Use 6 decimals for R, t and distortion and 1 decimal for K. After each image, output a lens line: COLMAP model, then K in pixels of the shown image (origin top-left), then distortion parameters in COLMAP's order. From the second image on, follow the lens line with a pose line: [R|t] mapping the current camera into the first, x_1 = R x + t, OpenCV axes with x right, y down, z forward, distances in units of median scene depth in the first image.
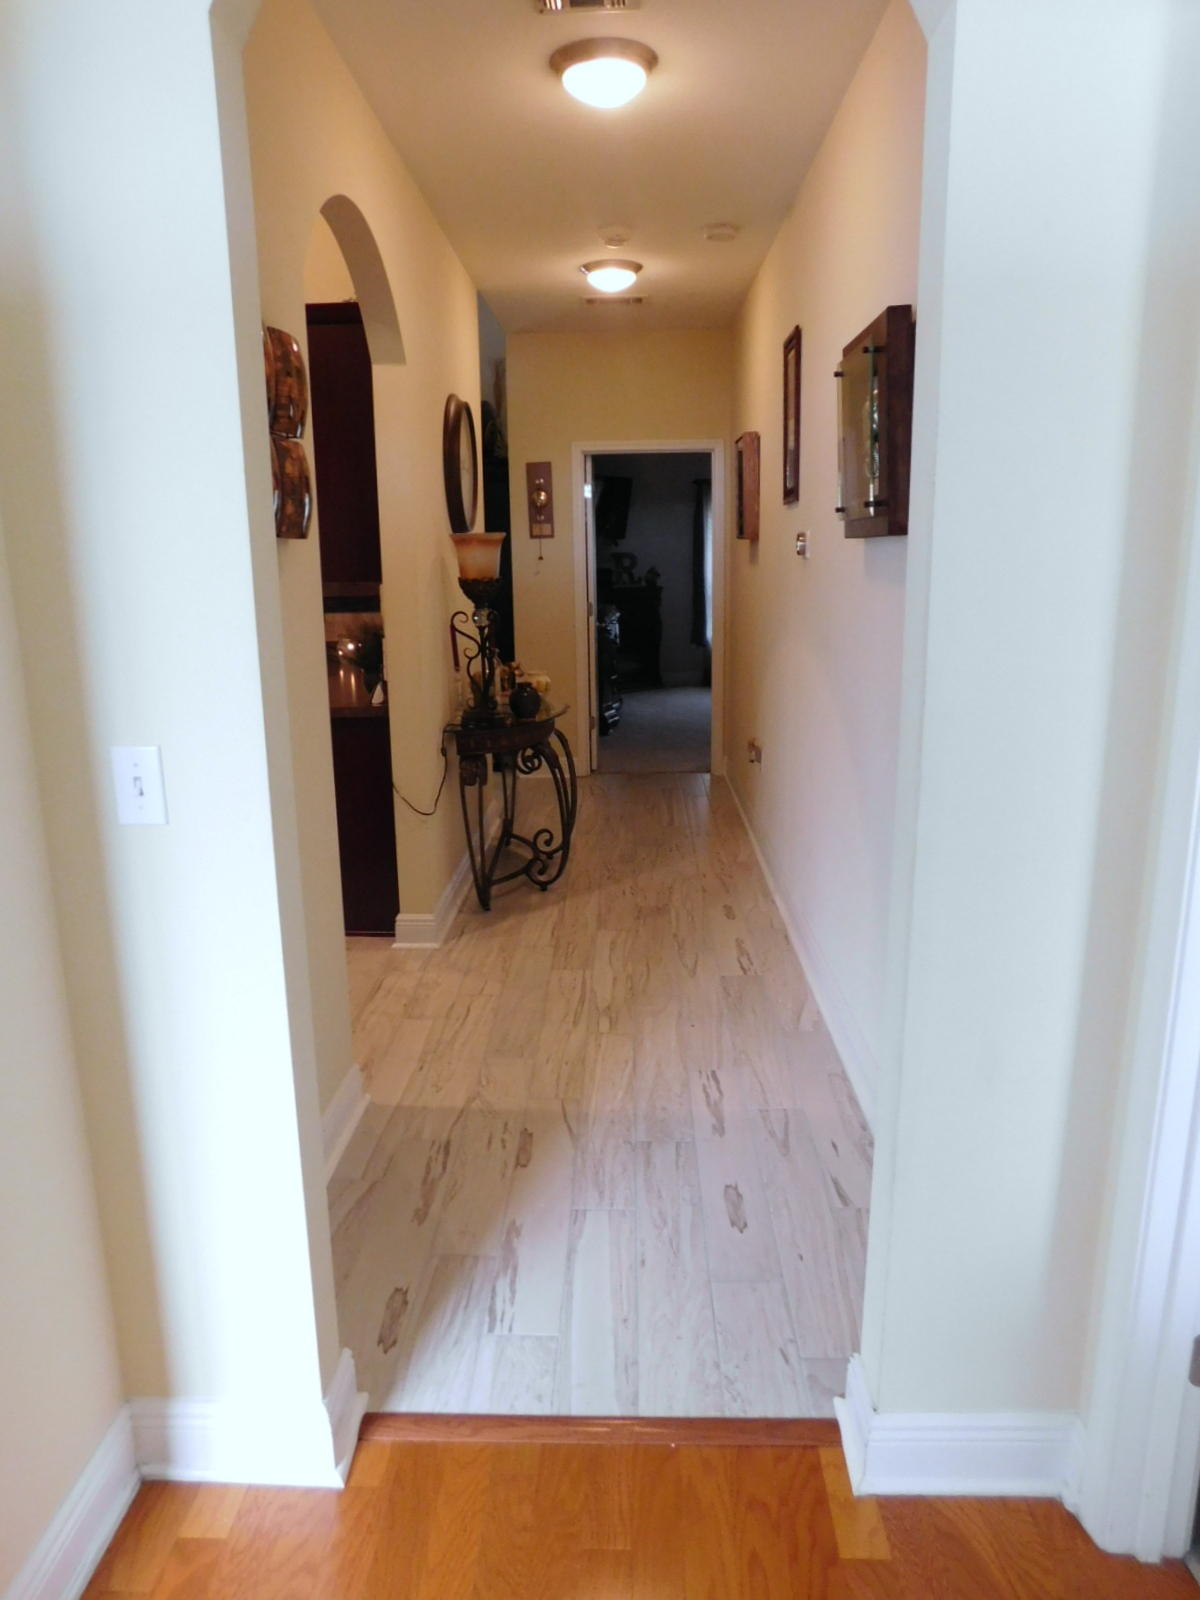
lens RADIAL K [[1057.1, 0, 597.5], [0, 1057.1, 799.0], [0, 0, 1]] dist [-0.007836, -0.001518]
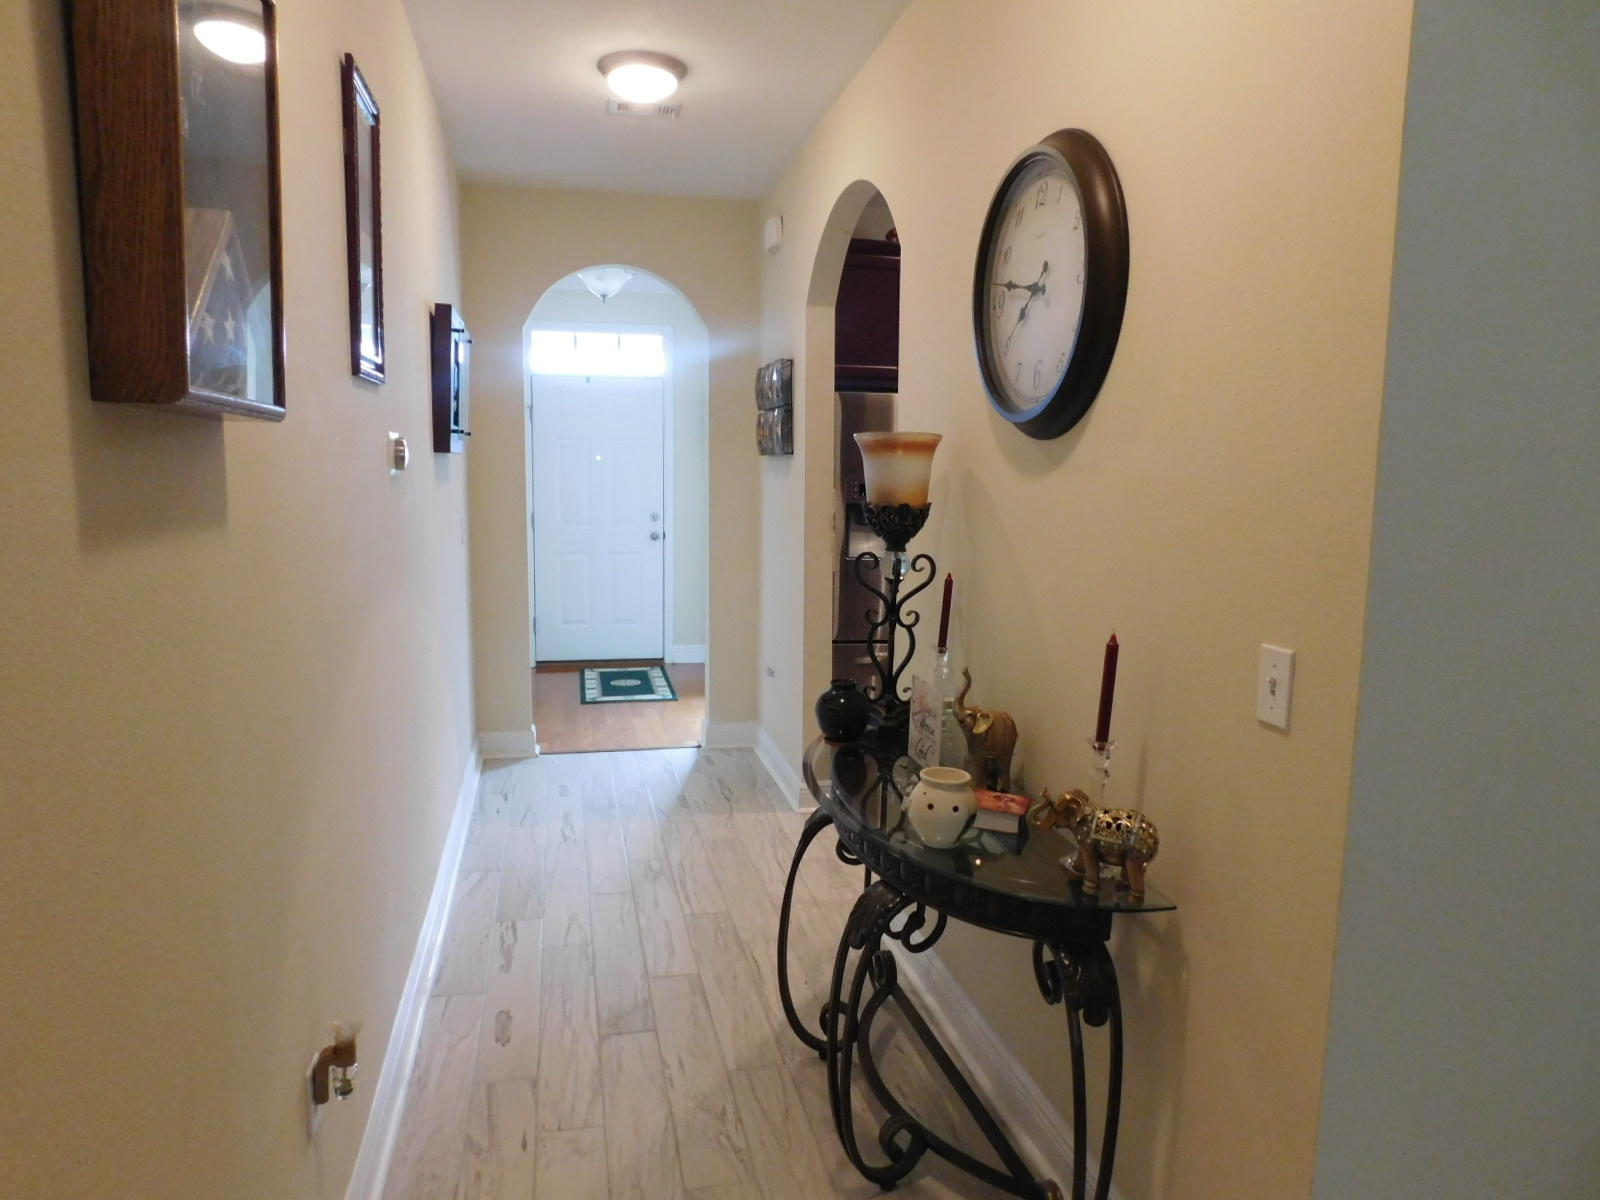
lens RADIAL K [[1057.1, 0, 799.5], [0, 1057.1, 597.8], [0, 0, 1]] dist [-0.007836, -0.001518]
pose [[-0.967881, 0.030662, -0.249532, 0.116366], [-0.059777, 0.936005, 0.346874, -0.411477], [0.244199, 0.350649, -0.904109, 1.726361]]
